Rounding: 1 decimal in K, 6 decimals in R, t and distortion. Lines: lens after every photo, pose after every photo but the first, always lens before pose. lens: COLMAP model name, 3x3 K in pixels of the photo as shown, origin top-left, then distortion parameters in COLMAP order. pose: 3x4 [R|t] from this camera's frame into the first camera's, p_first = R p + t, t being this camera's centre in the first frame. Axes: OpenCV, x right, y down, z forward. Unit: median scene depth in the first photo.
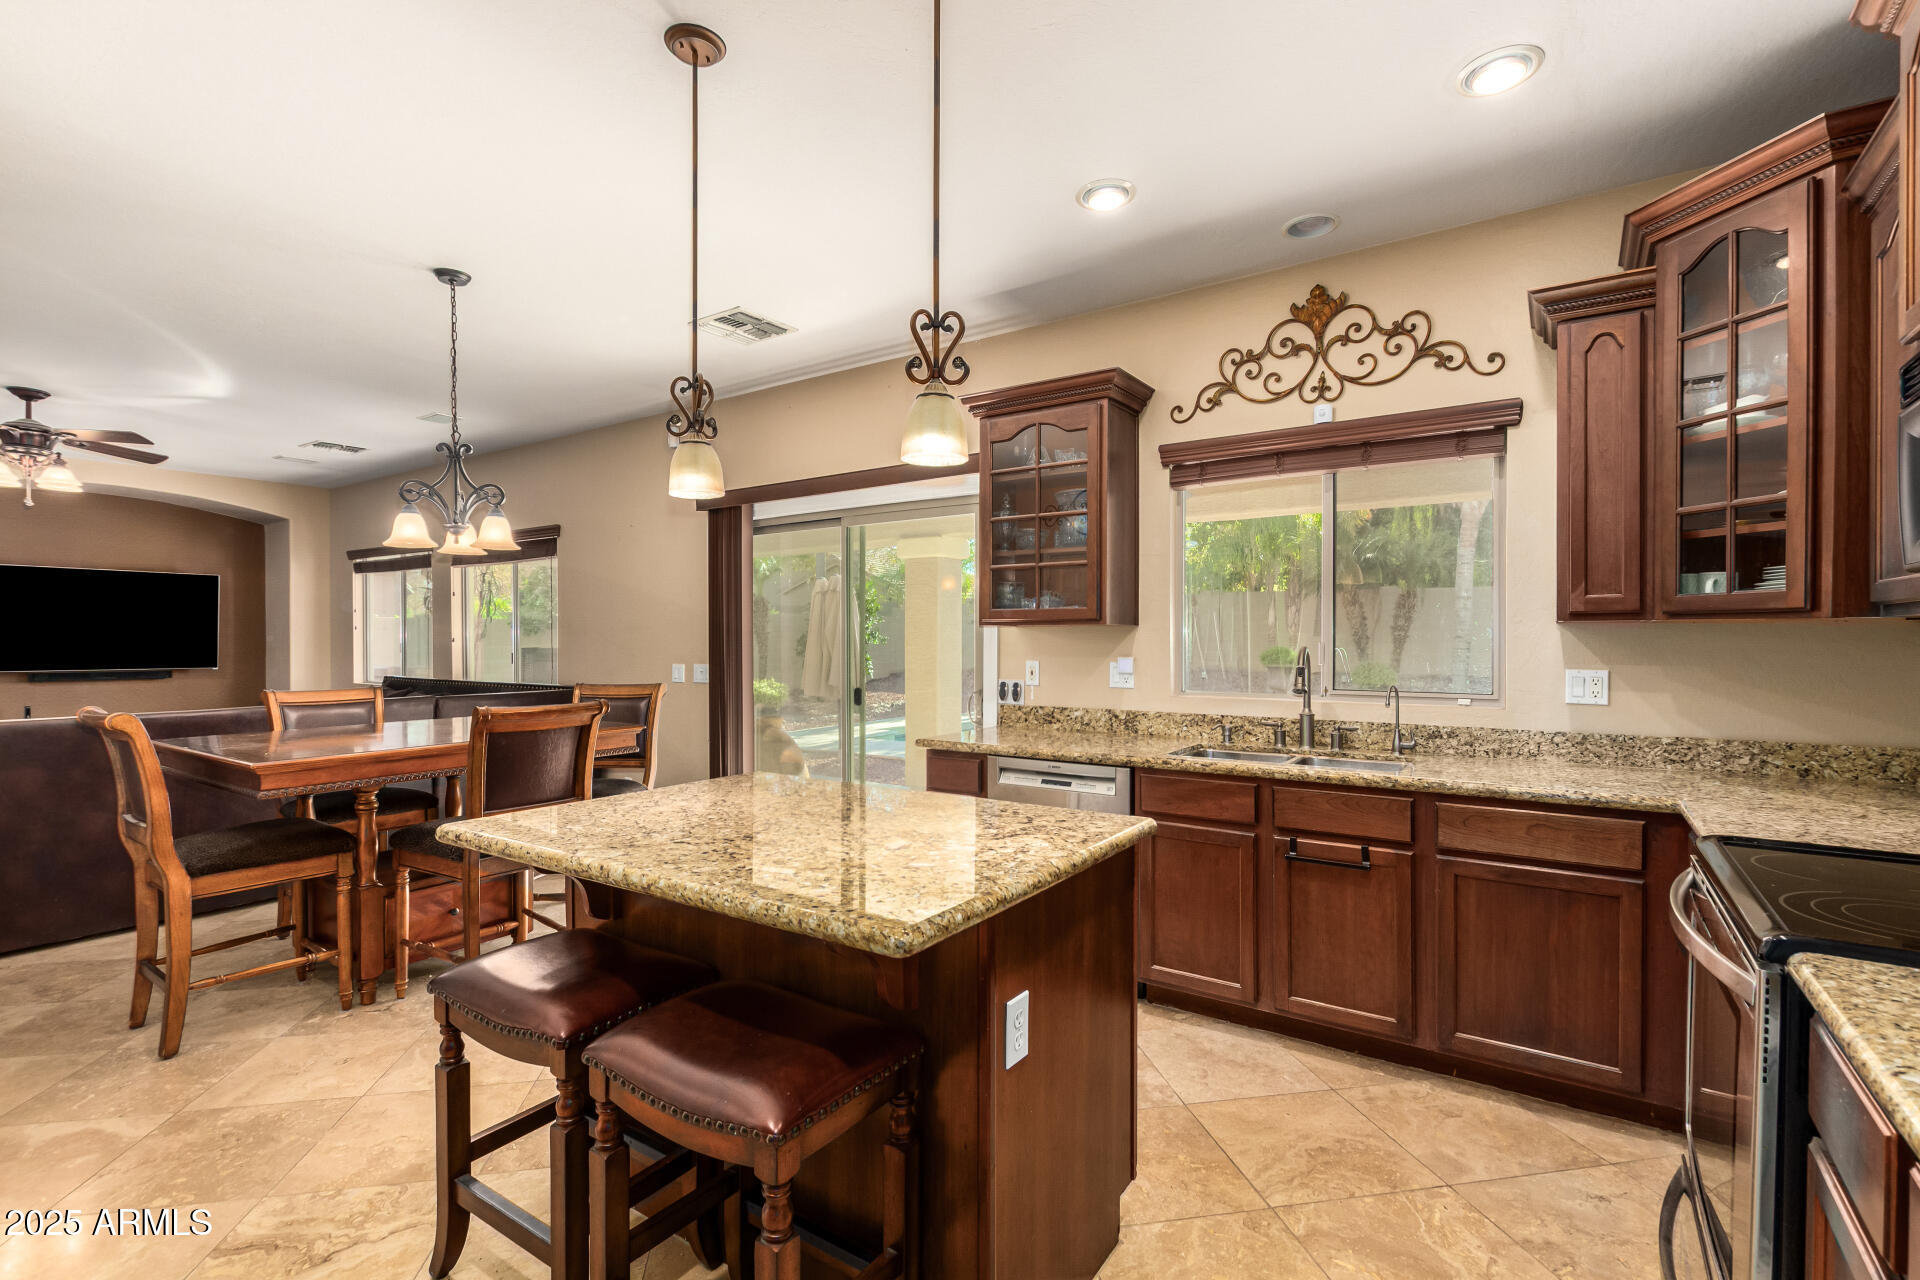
lens RADIAL K [[885.4, 0, 972.5], [0, 885.4, 643.6], [0, 0, 1]] dist [0.004910, -0.000519]
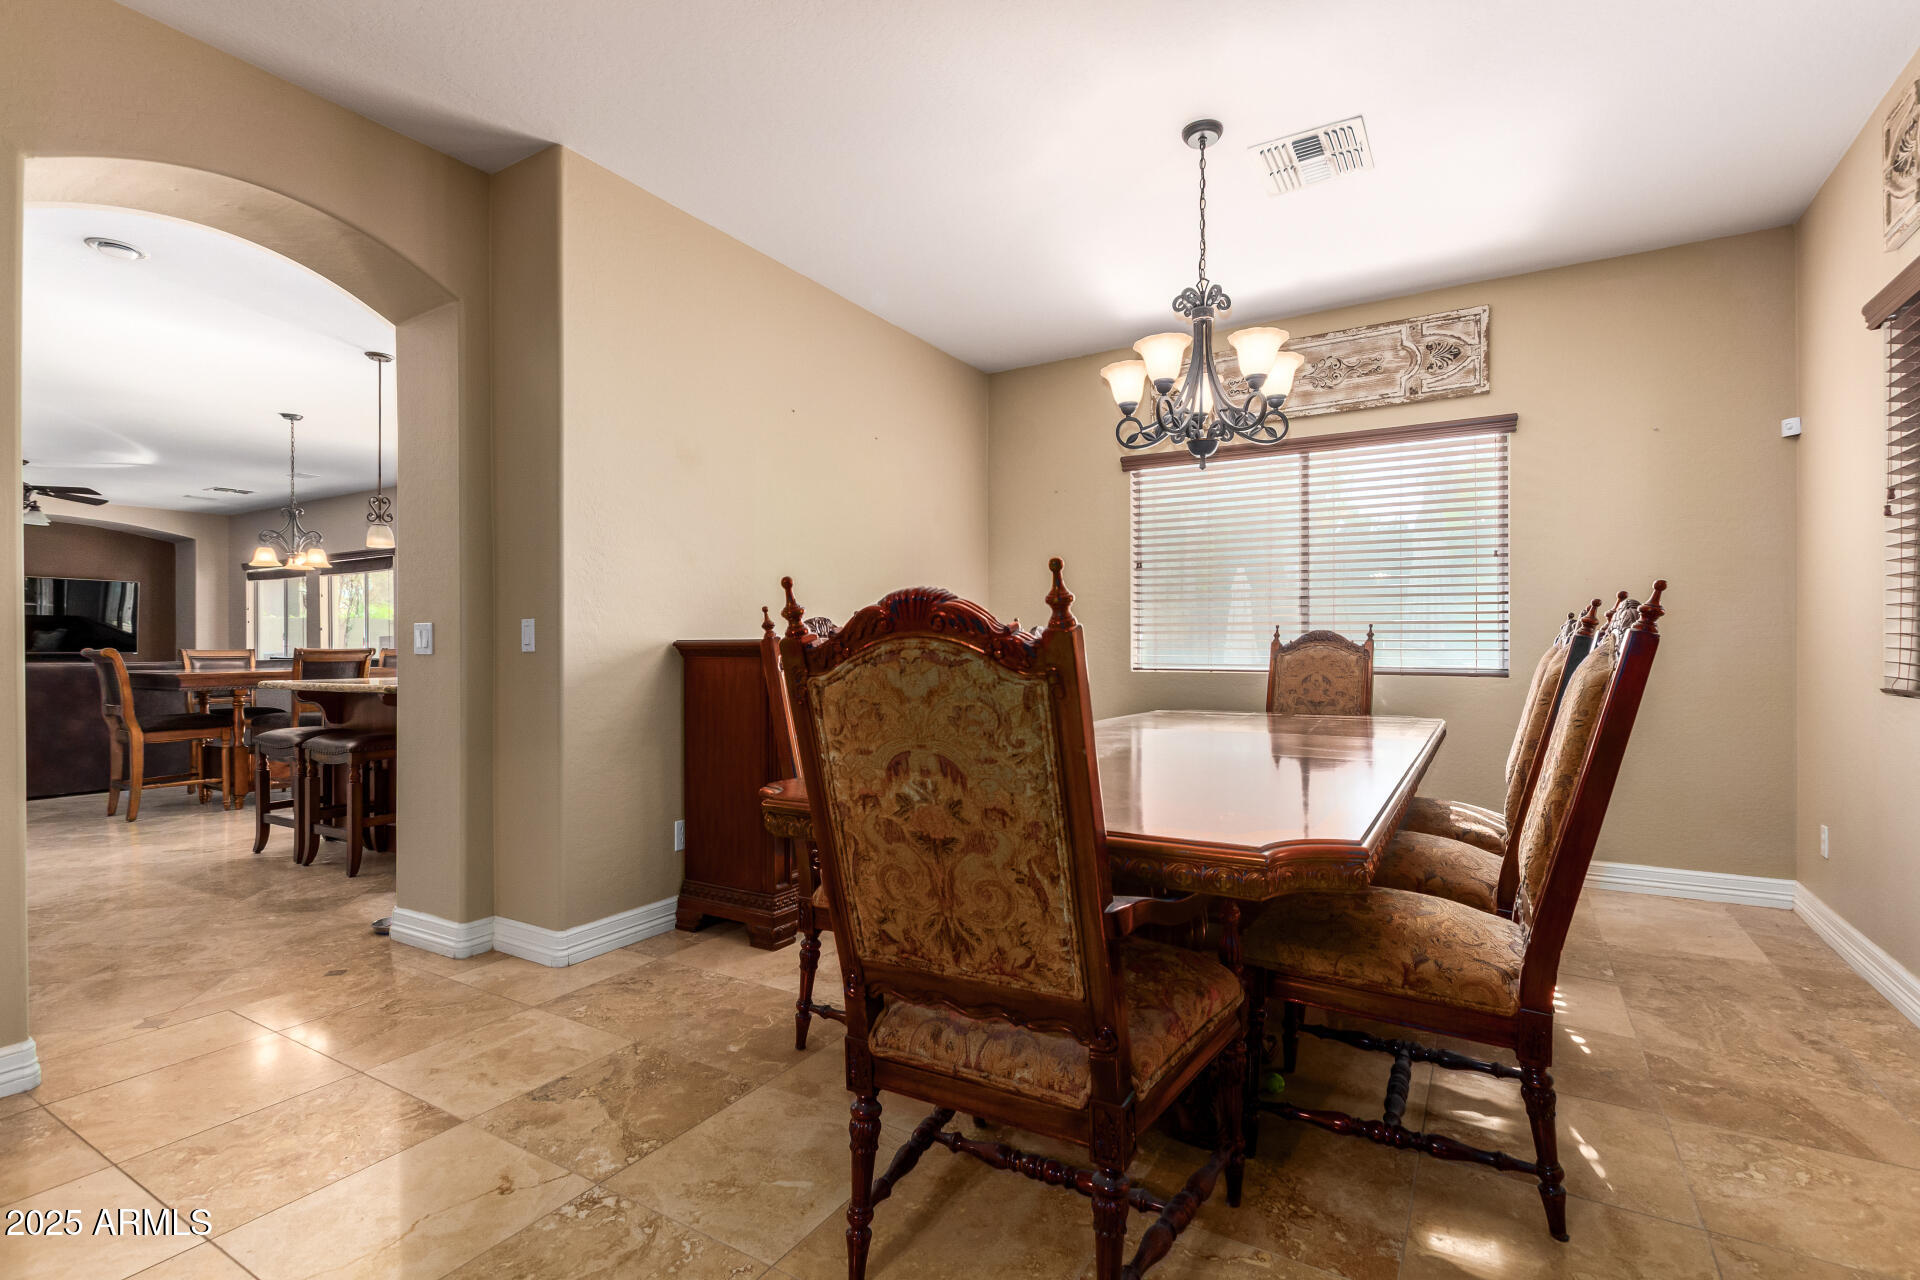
lens RADIAL K [[885.4, 0, 972.0], [0, 885.4, 645.8], [0, 0, 1]] dist [0.004910, -0.000519]
pose [[0.997977, -0.001843, 0.063544, 0.651783], [0.002327, 0.999969, -0.007543, 0.067392], [-0.063528, 0.007676, 0.997951, -0.852059]]
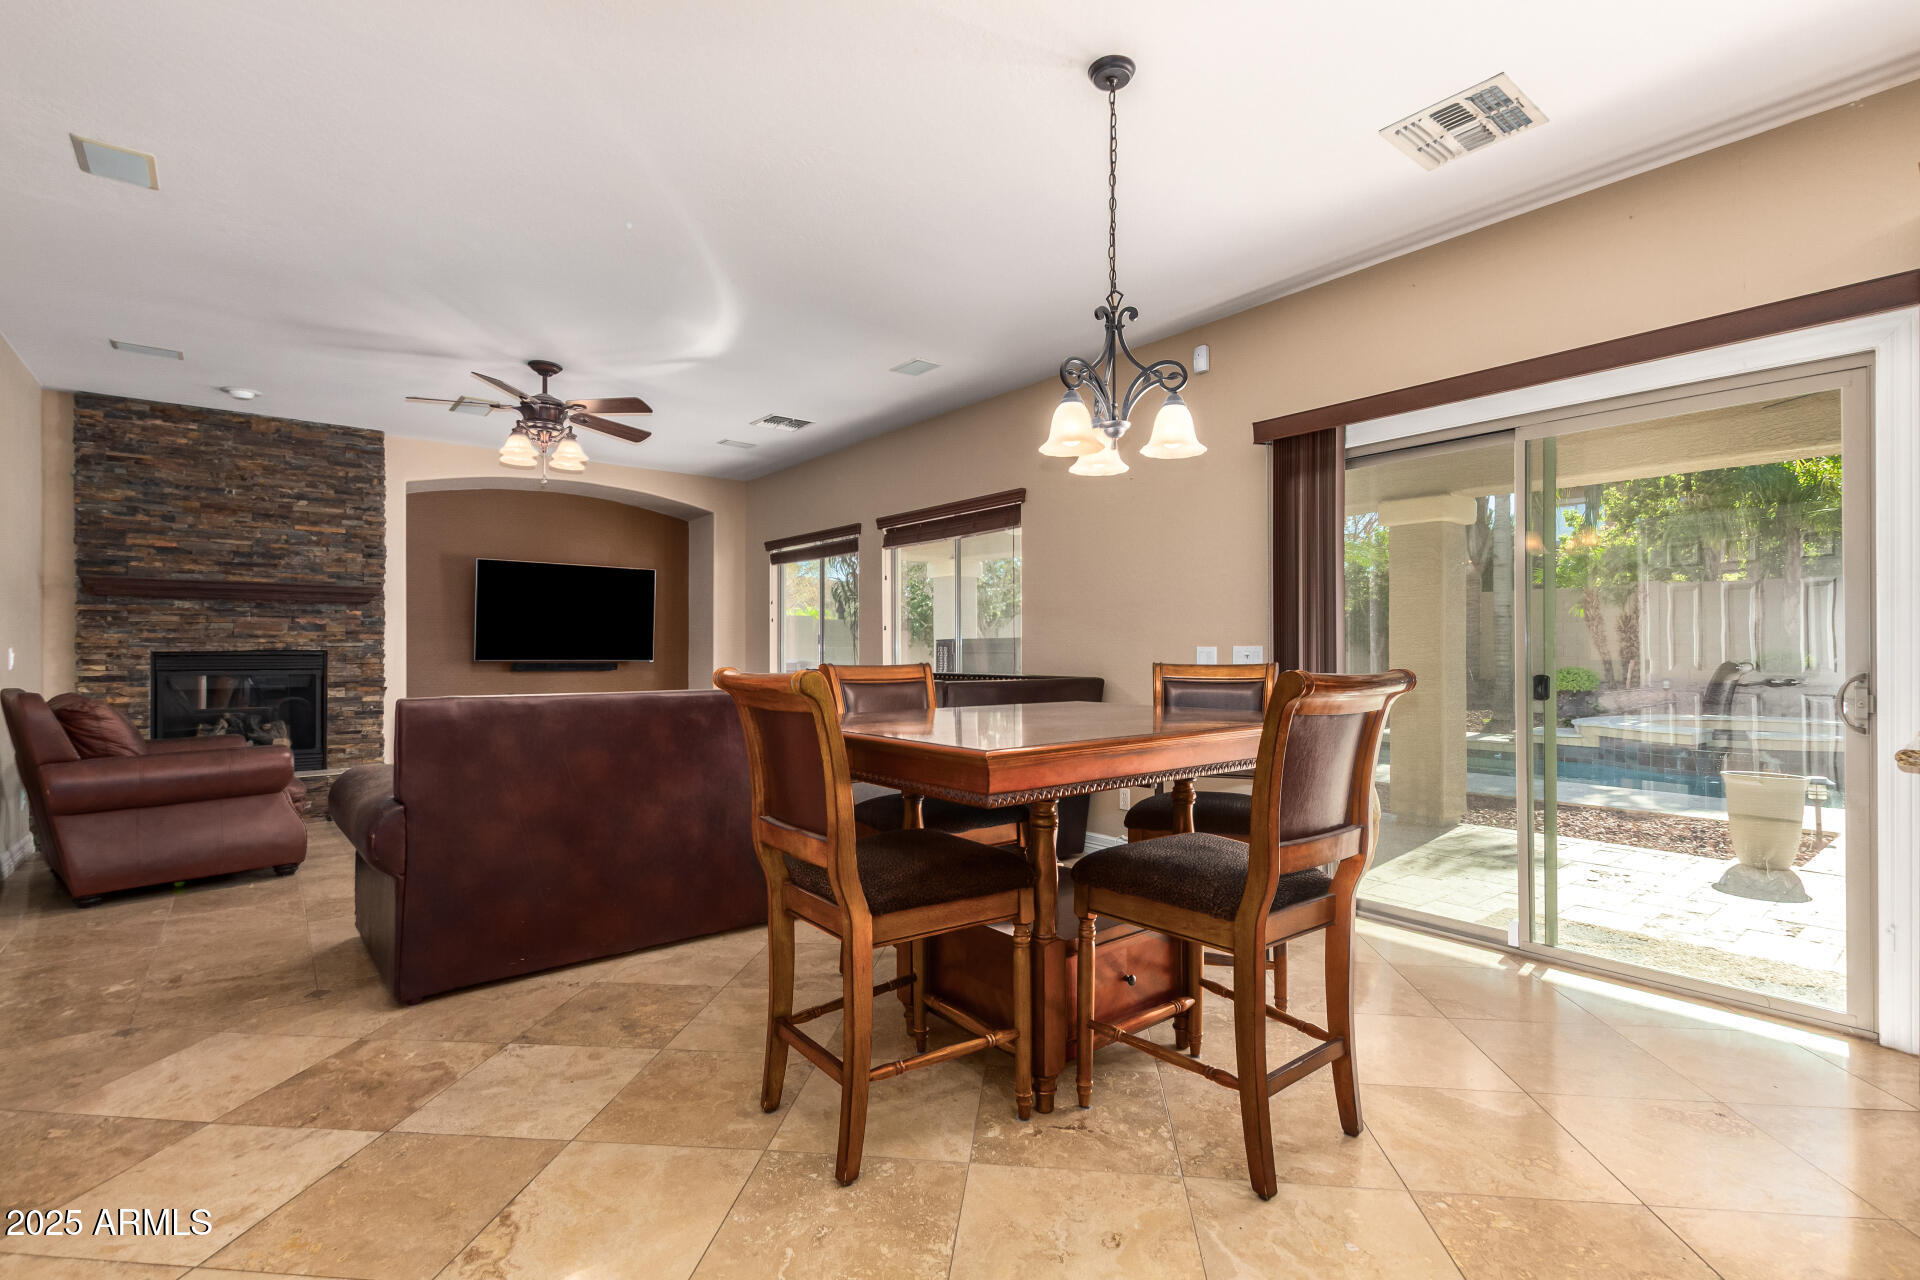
lens RADIAL K [[885.4, 0, 960.6], [0, 885.4, 640.8], [0, 0, 1]] dist [0.004910, -0.000519]
pose [[0.957468, -0.003653, -0.288518, -0.477002], [-0.001924, 0.999817, -0.019043, 0.050610], [0.288535, 0.018788, 0.957285, 0.283157]]
